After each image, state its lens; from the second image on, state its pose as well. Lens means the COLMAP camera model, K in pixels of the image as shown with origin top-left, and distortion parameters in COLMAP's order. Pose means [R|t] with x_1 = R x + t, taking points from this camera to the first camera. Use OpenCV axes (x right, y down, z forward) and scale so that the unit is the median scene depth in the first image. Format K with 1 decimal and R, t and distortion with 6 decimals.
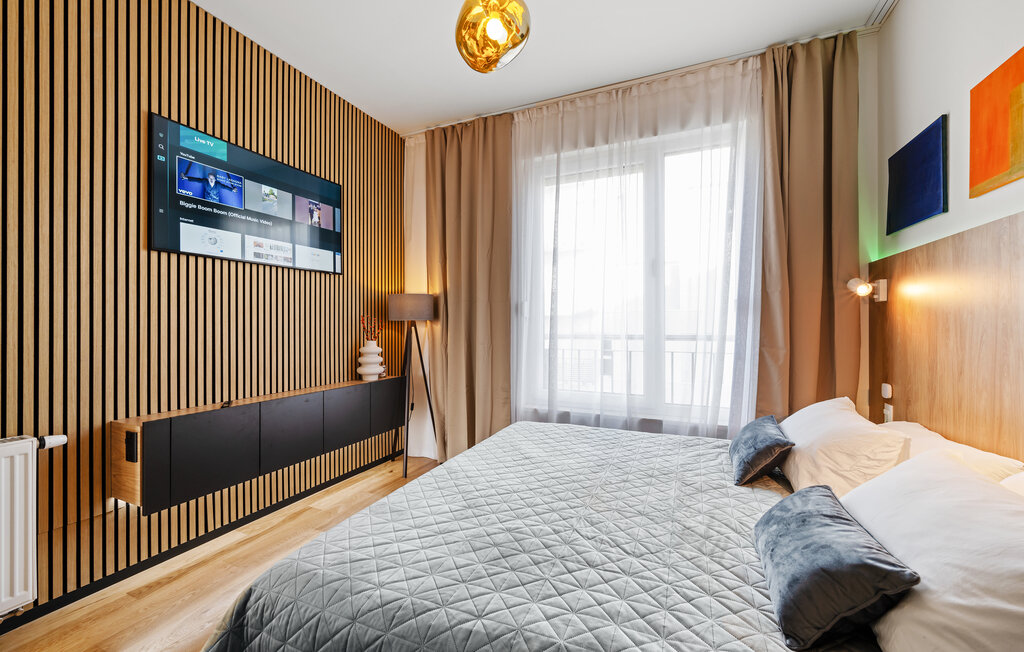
lens RADIAL K [[406.3, 0, 509.4], [0, 406.3, 323.7], [0, 0, 1]] dist [-0.002496, -0.000152]
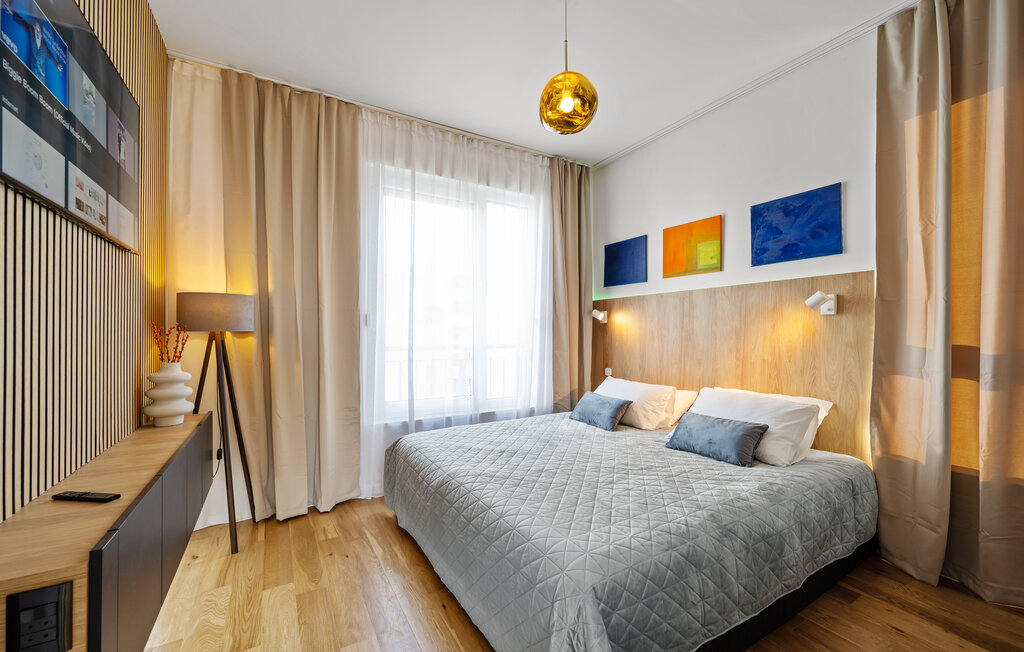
lens RADIAL K [[406.3, 0, 511.0], [0, 406.3, 334.3], [0, 0, 1]] dist [-0.002496, -0.000152]
pose [[0.582524, 0.002229, 0.812810, -0.684681], [0.000704, 0.999994, -0.003248, -0.000007], [-0.812813, 0.002464, 0.582519, 0.235646]]
